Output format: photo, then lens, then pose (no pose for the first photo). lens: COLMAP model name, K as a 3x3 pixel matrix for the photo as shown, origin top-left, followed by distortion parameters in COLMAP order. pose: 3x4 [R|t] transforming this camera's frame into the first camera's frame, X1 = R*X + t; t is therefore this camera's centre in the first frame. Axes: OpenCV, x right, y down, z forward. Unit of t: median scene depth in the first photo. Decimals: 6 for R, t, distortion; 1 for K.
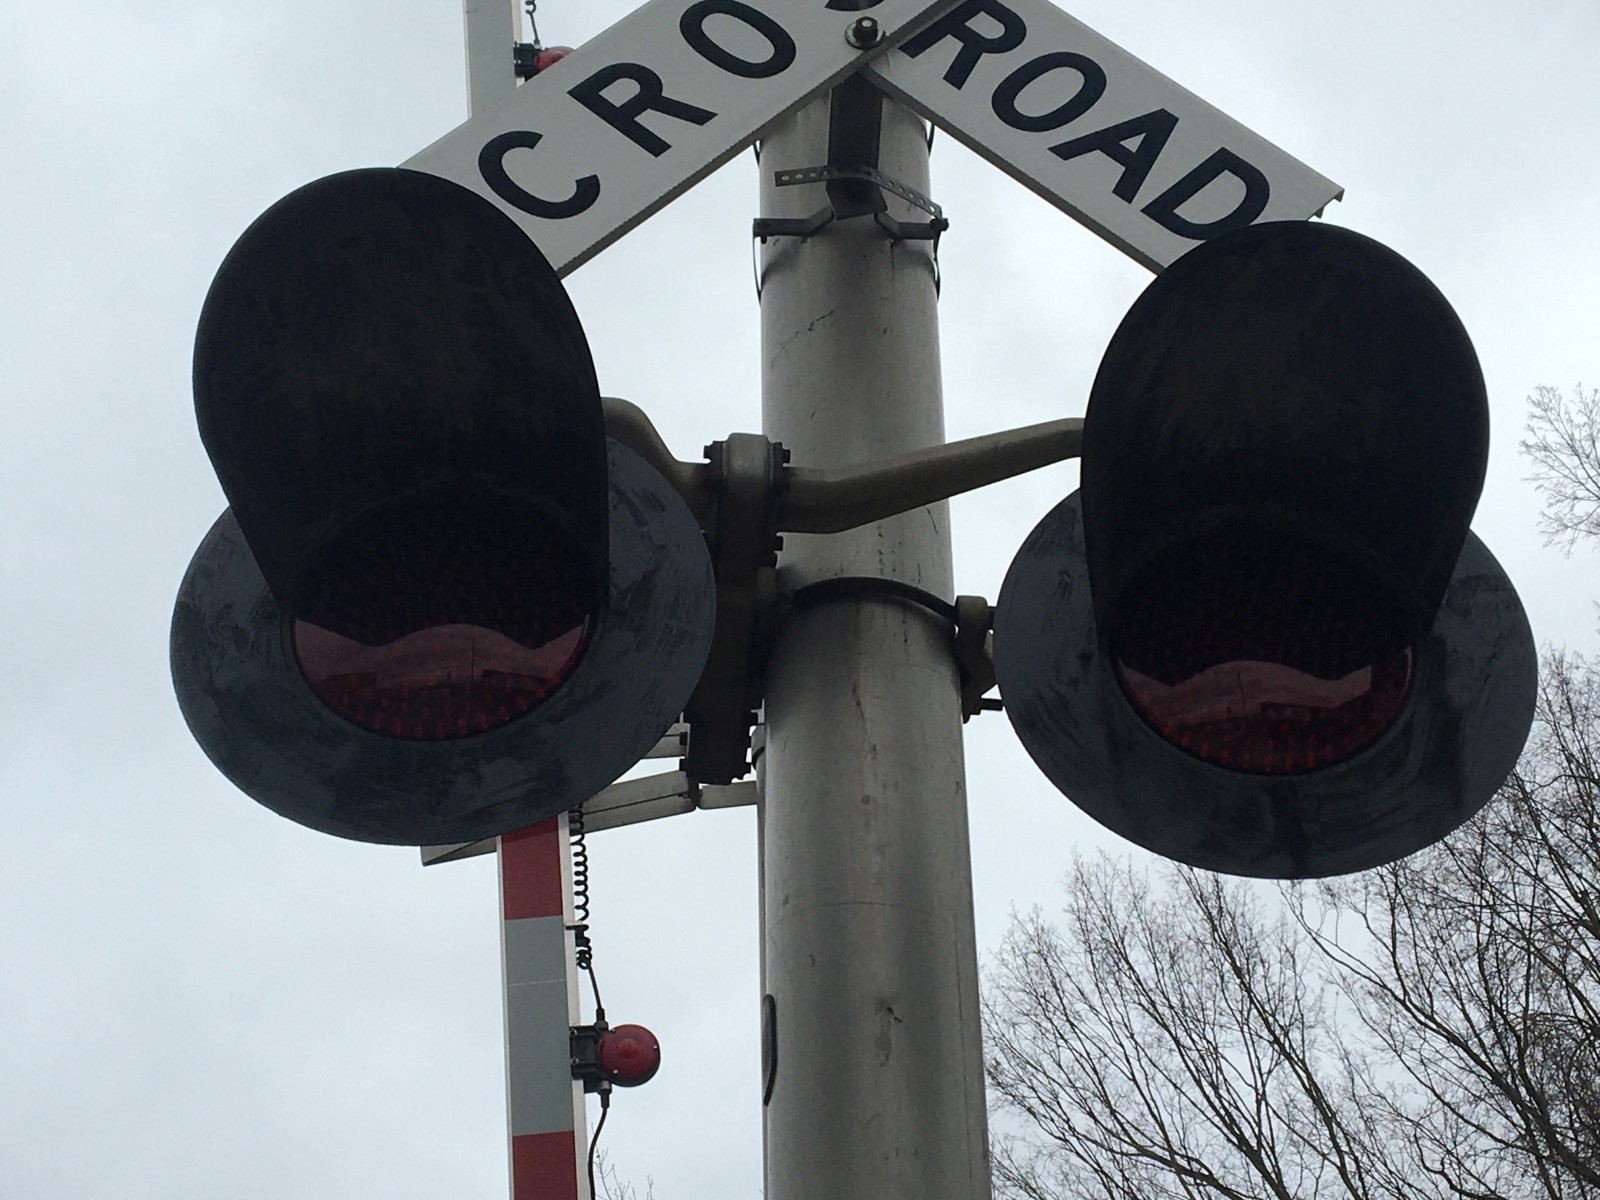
lens RADIAL K [[2692.9, 0, 800.0], [0, 2692.9, 600.0], [0, 0, 1]] dist [0.008538, 0.031135]
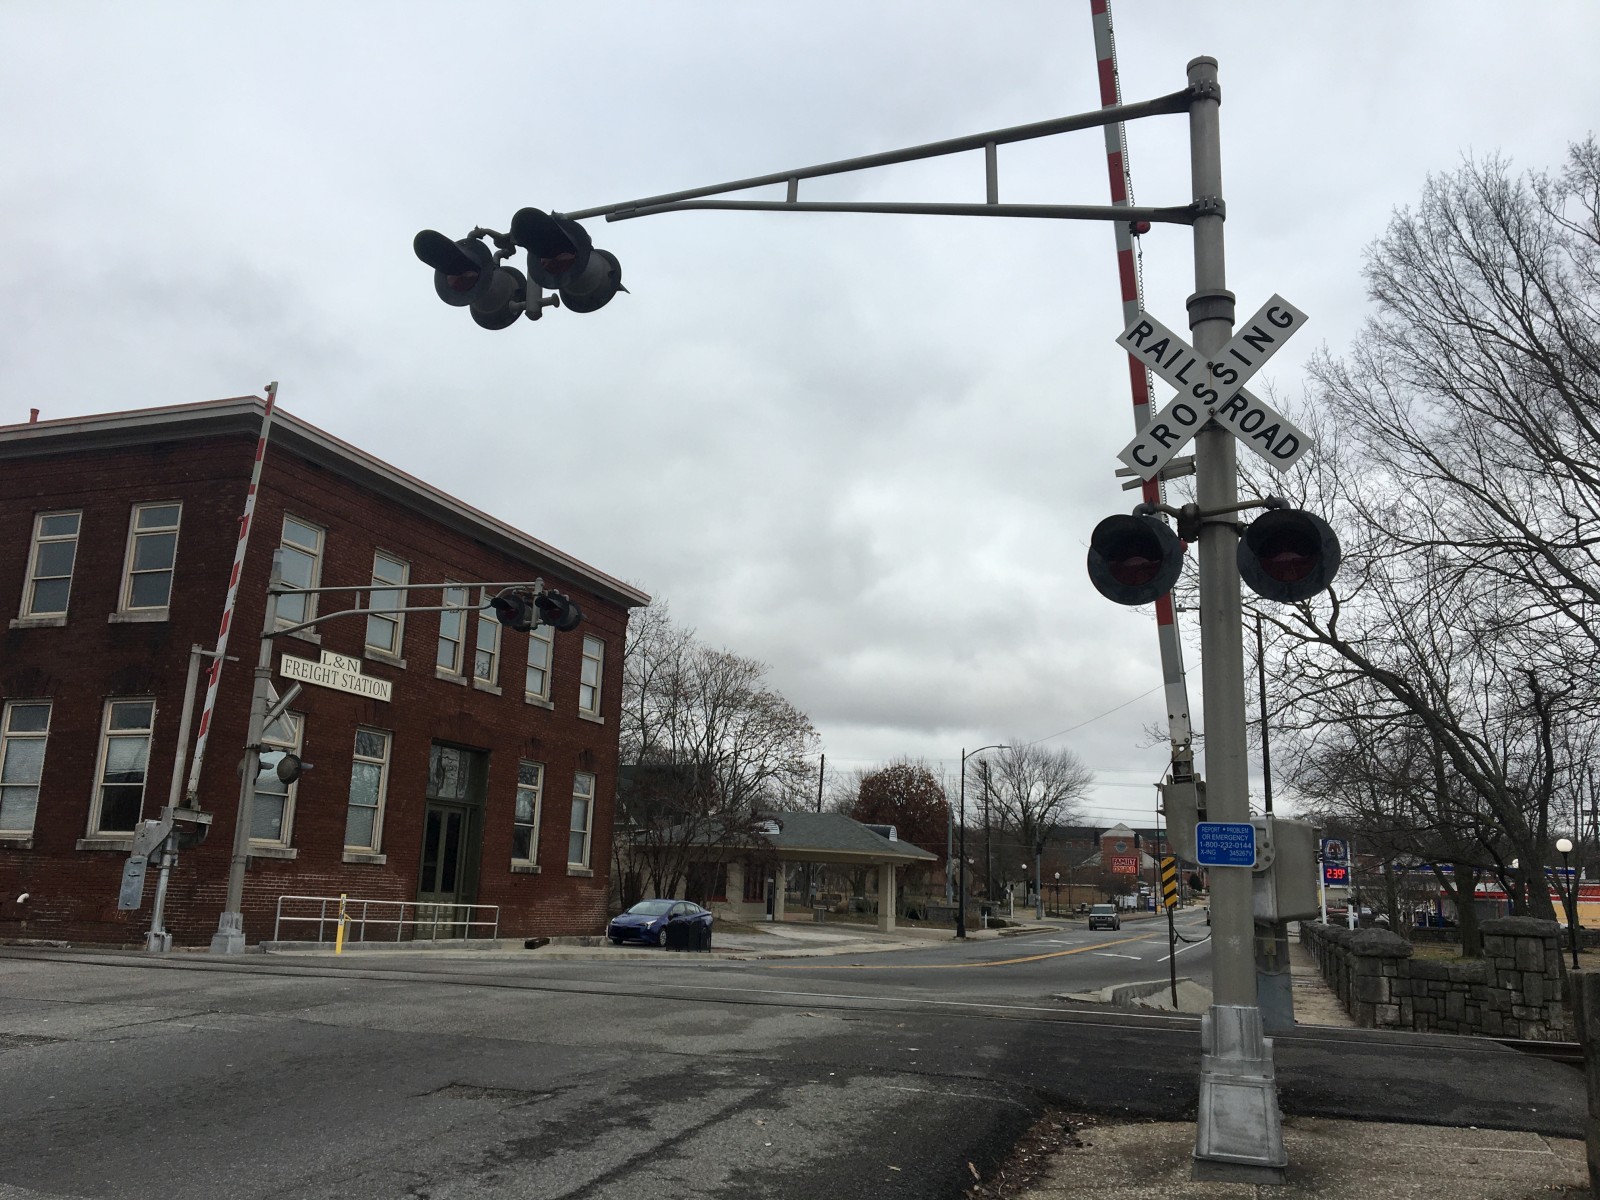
lens RADIAL K [[1348.5, 0, 750.2], [0, 1348.5, 592.4], [0, 0, 1]] dist [0.067486, -0.129014]
pose [[0.919979, -0.024945, -0.391173, 0.214718], [0.189836, 0.901475, 0.388979, -1.057880], [0.342929, -0.432111, 0.834074, -1.527932]]
